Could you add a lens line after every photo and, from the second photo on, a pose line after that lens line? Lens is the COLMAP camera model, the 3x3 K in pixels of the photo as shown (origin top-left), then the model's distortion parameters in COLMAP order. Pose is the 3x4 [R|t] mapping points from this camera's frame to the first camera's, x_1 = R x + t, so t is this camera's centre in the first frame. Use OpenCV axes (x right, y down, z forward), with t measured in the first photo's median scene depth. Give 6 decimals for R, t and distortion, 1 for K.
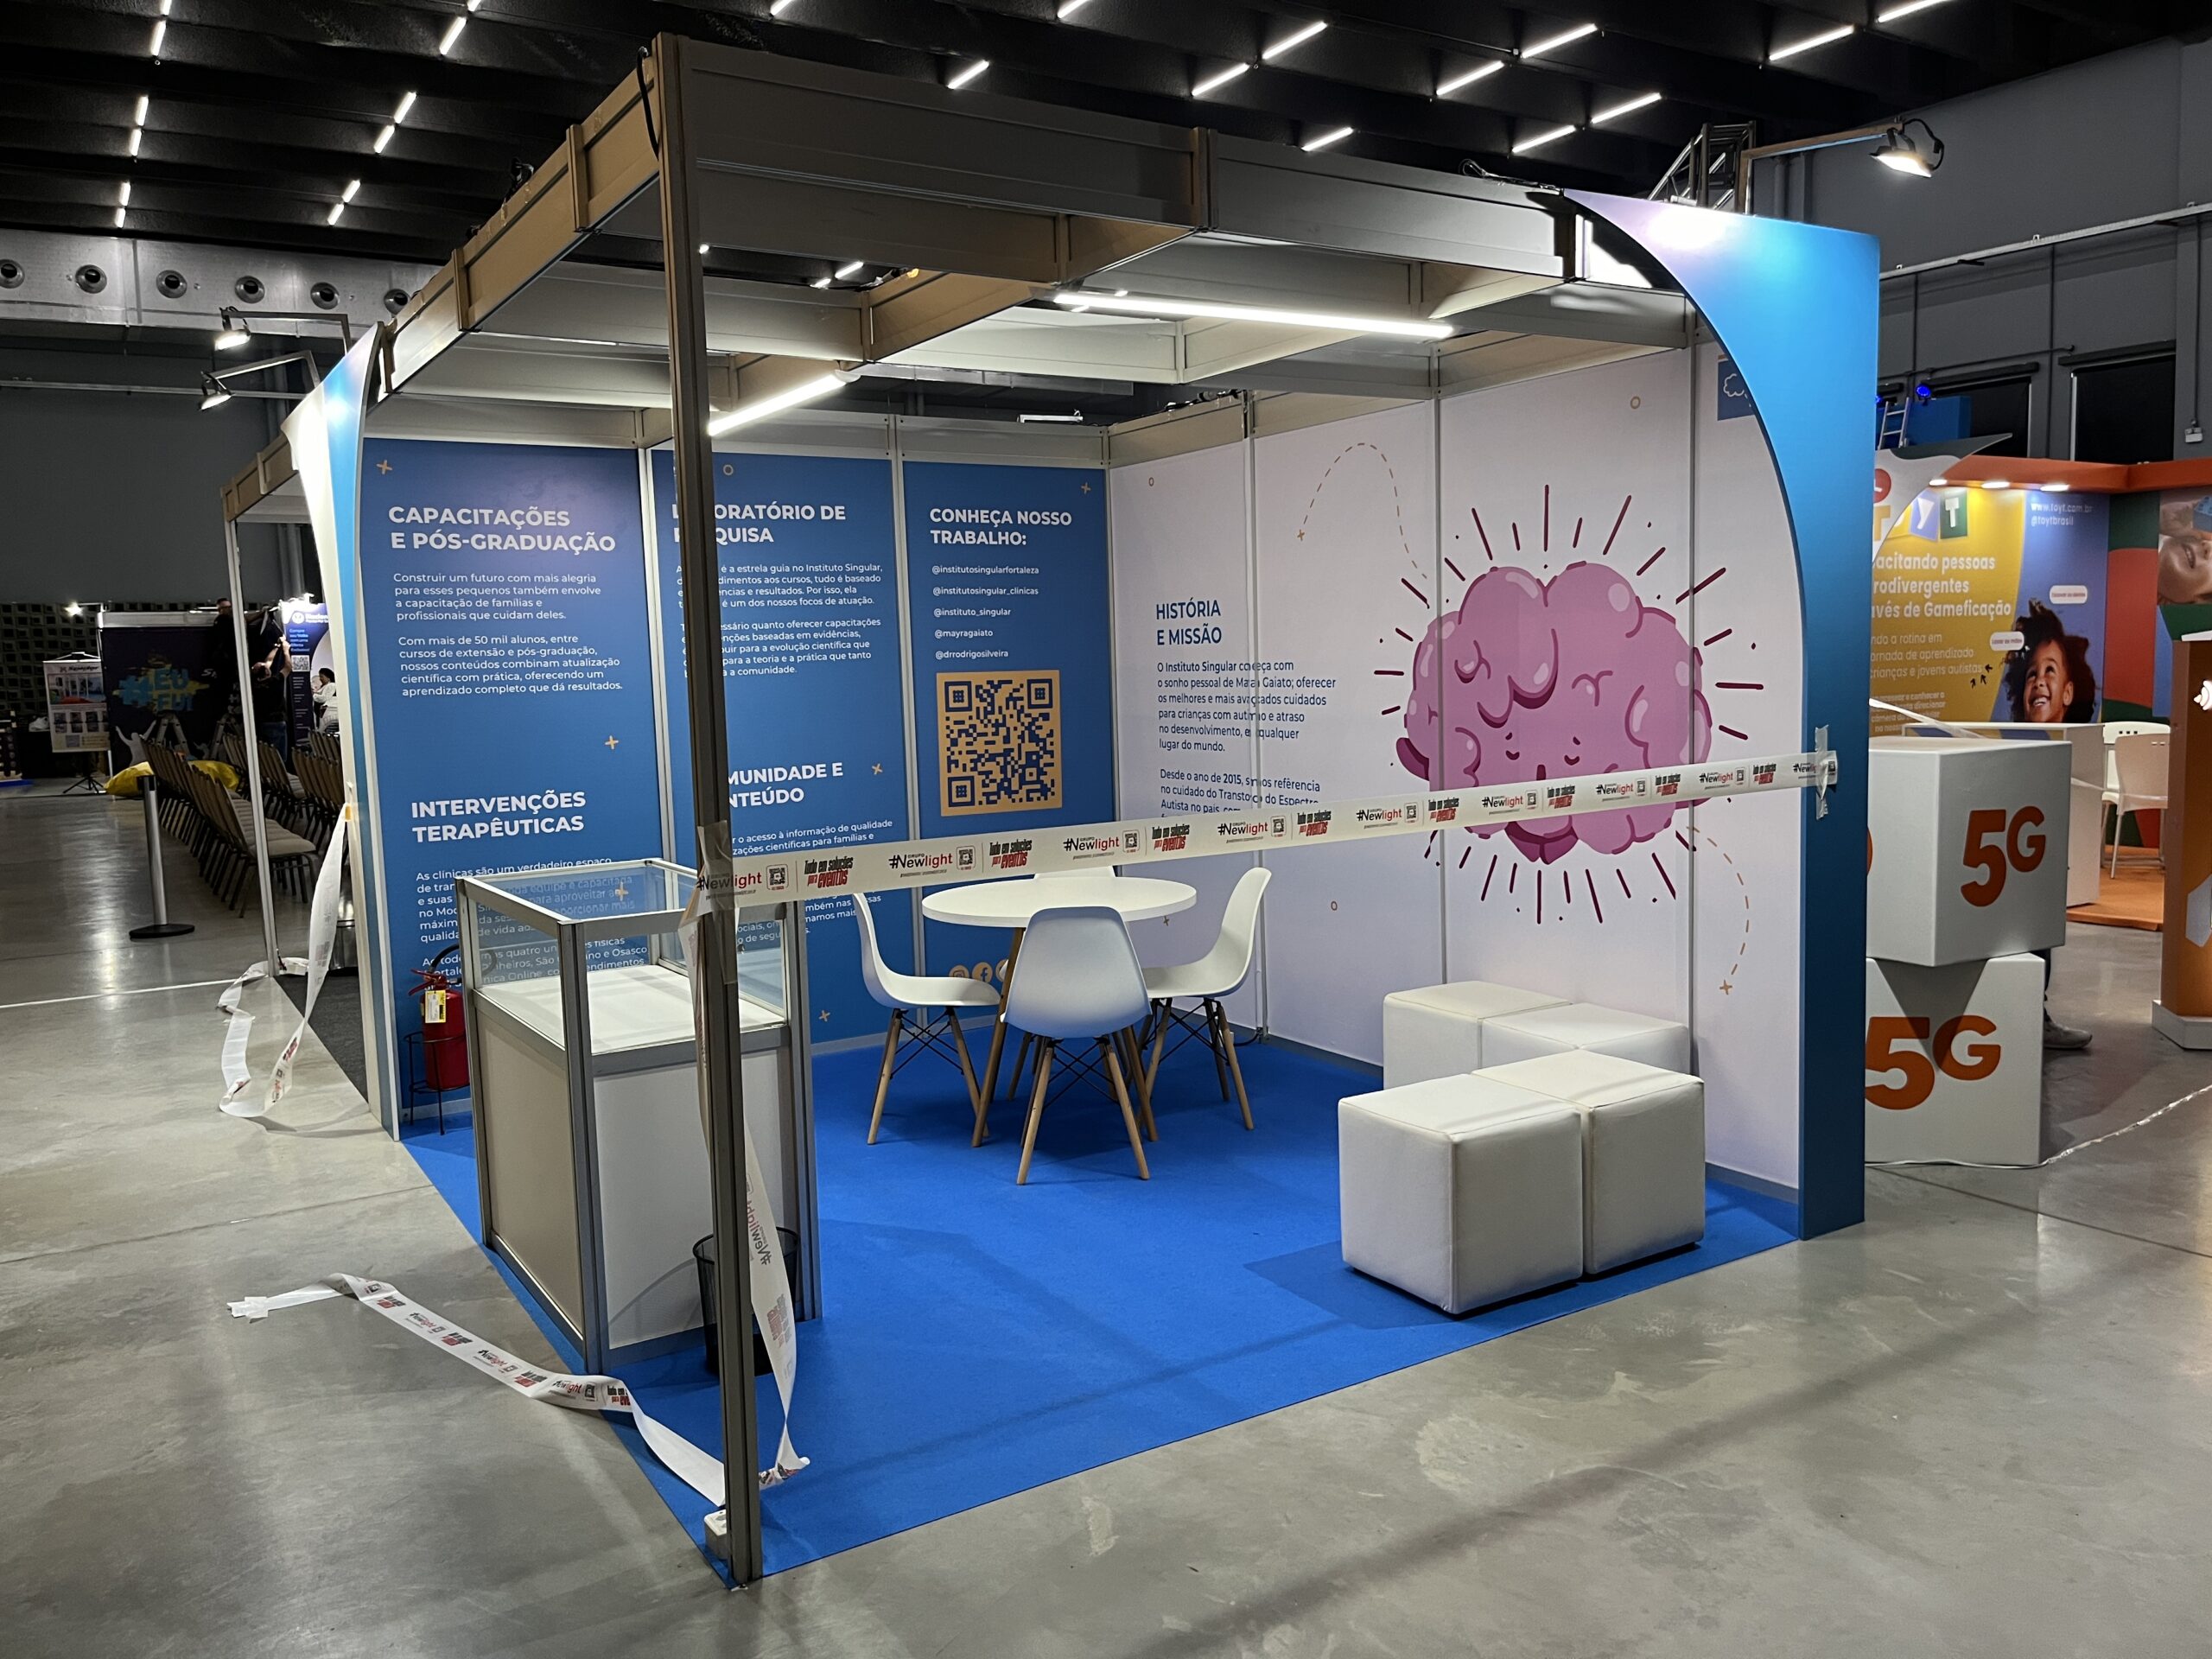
lens RADIAL K [[1683.8, 0, 1103.3], [0, 1683.8, 834.8], [0, 0, 1]] dist [0.054776, -0.067318]
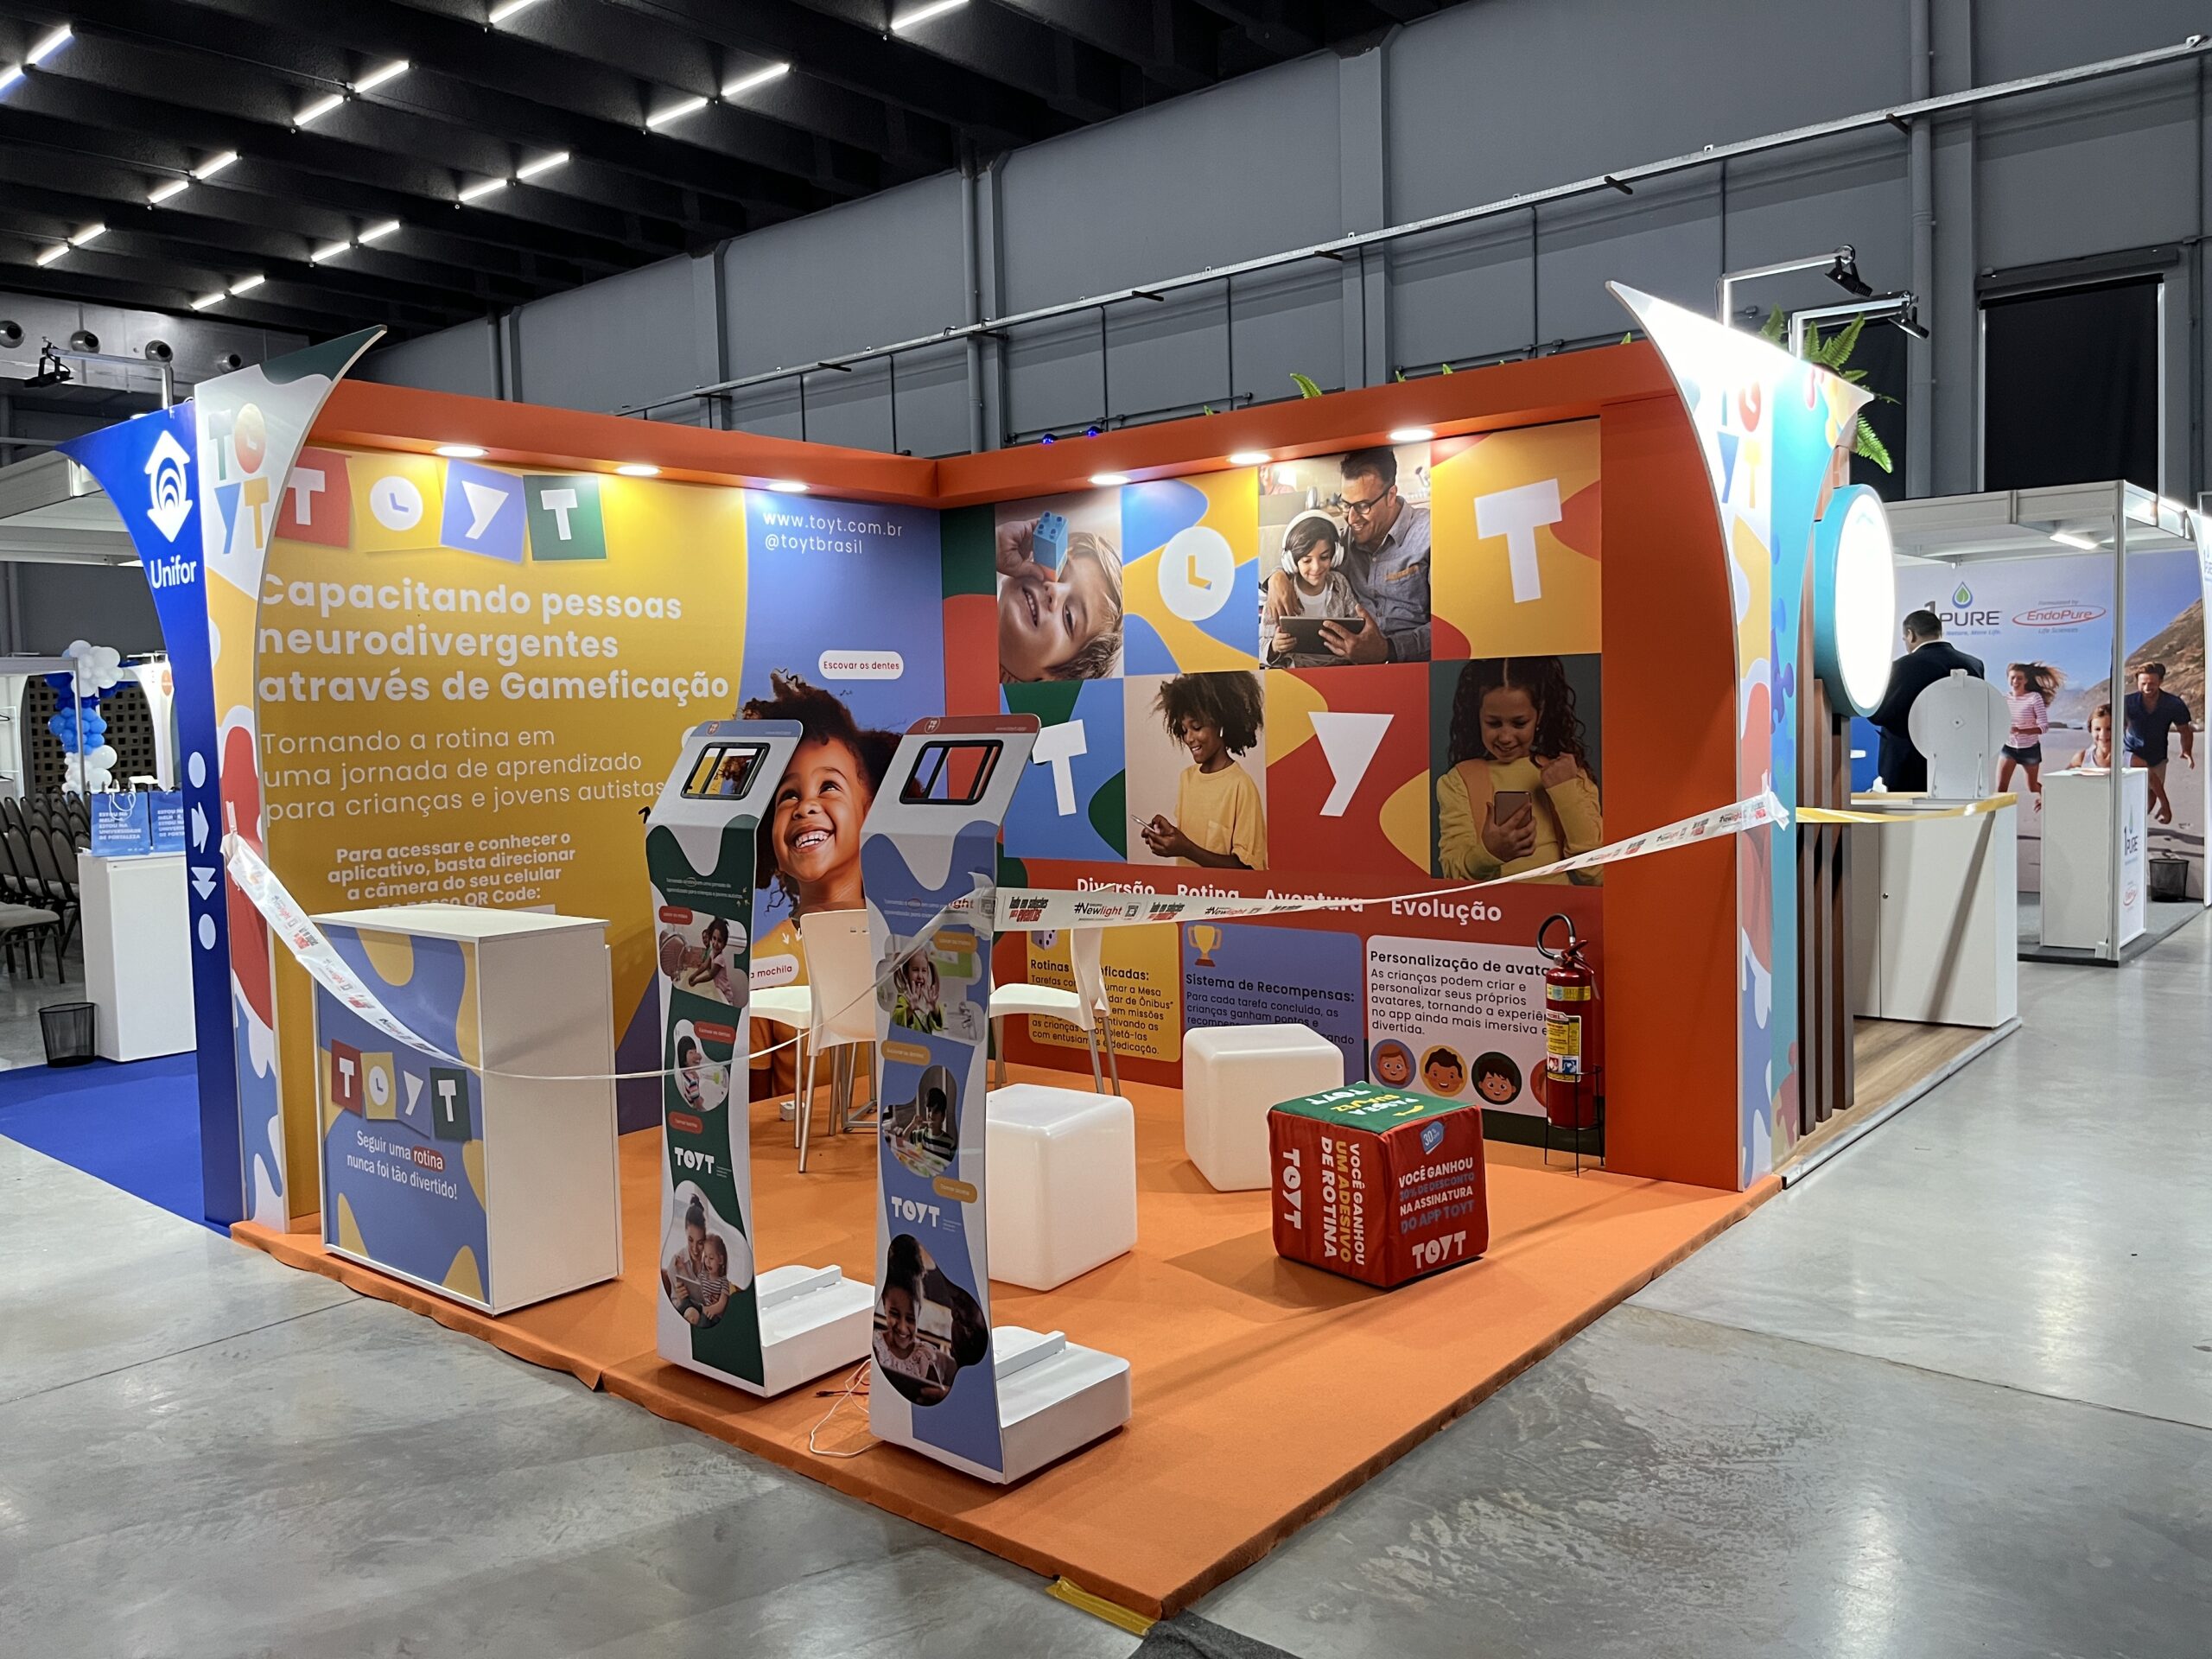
lens RADIAL K [[1683.8, 0, 1102.6], [0, 1683.8, 817.6], [0, 0, 1]] dist [0.054776, -0.067318]
pose [[0.953393, -0.014760, 0.301370, 0.471117], [0.029860, 0.998515, -0.045559, -0.055702], [-0.300250, 0.052434, 0.952418, 0.396777]]
